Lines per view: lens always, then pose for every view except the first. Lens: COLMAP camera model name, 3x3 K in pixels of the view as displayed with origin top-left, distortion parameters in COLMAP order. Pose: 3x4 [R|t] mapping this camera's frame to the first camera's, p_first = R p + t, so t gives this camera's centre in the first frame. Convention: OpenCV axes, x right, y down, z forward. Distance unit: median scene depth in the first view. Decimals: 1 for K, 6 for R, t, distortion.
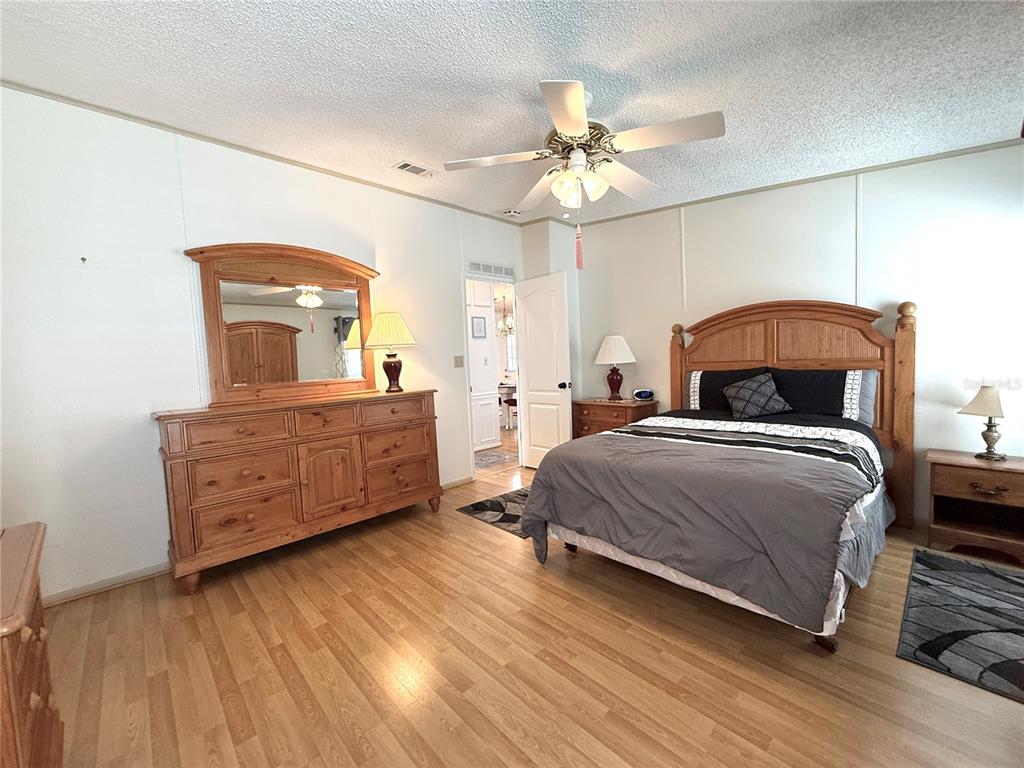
lens RADIAL K [[481.5, 0, 530.7], [0, 481.5, 415.2], [0, 0, 1]] dist [0.000729, 0.000054]
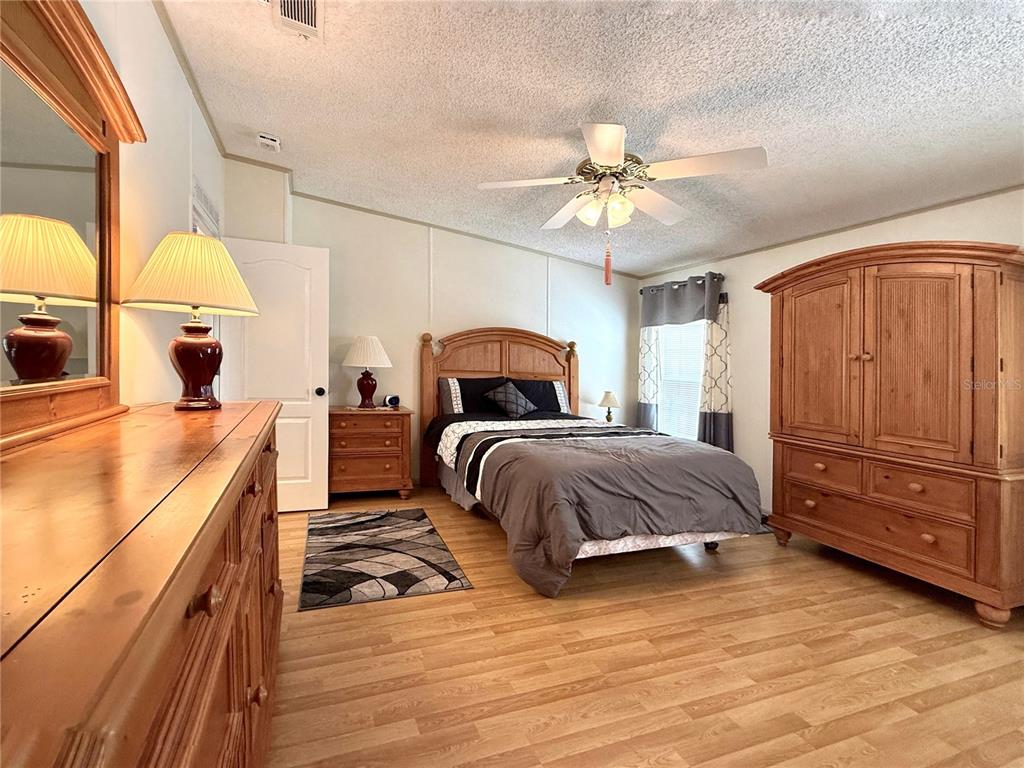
lens RADIAL K [[413.6, 0, 512.0], [0, 413.6, 384.0], [0, 0, 1]] dist [-0.000777, -0.000063]
pose [[0.369563, 0.009765, 0.929154, -0.603269], [0.055340, 0.997939, -0.032498, -0.049880], [-0.927556, 0.063429, 0.368261, 0.654742]]
